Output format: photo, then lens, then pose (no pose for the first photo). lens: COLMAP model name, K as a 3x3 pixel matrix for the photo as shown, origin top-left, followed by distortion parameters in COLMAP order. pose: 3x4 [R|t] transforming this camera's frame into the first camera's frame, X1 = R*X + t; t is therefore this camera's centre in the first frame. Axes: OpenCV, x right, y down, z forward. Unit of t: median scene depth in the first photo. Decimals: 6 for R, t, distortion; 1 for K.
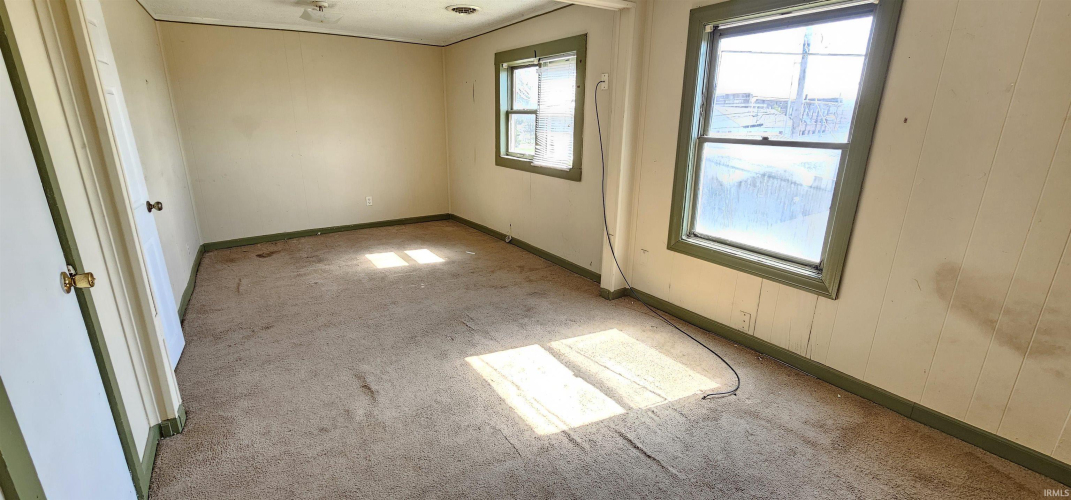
lens RADIAL K [[438.0, 0, 531.7], [0, 438.0, 247.2], [0, 0, 1]] dist [-0.004741, -0.000145]
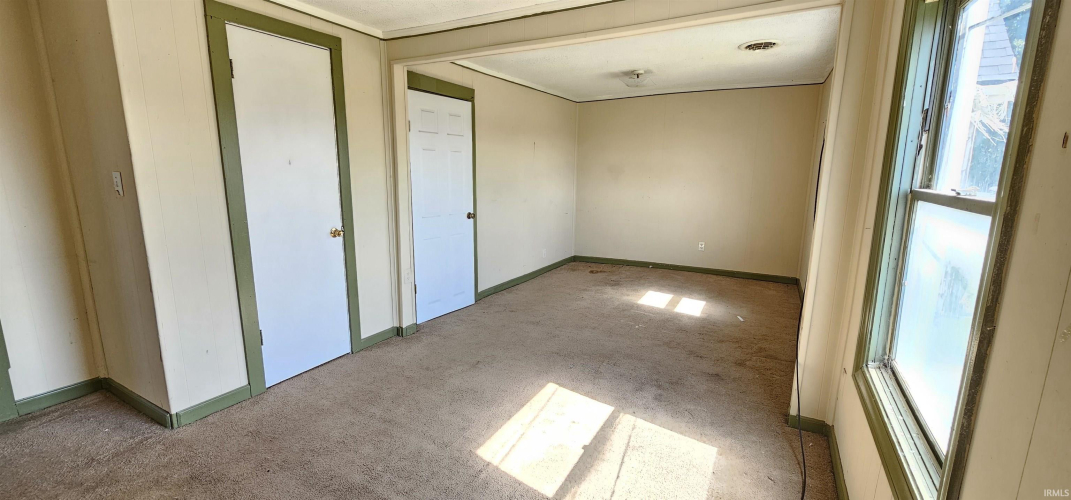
lens RADIAL K [[438.0, 0, 535.6], [0, 438.0, 247.8], [0, 0, 1]] dist [-0.004741, -0.000145]
pose [[0.475133, 0.155016, -0.866152, 0.465551], [-0.250967, 0.967346, 0.035458, -0.060861], [0.843365, 0.200529, 0.498522, 0.249975]]
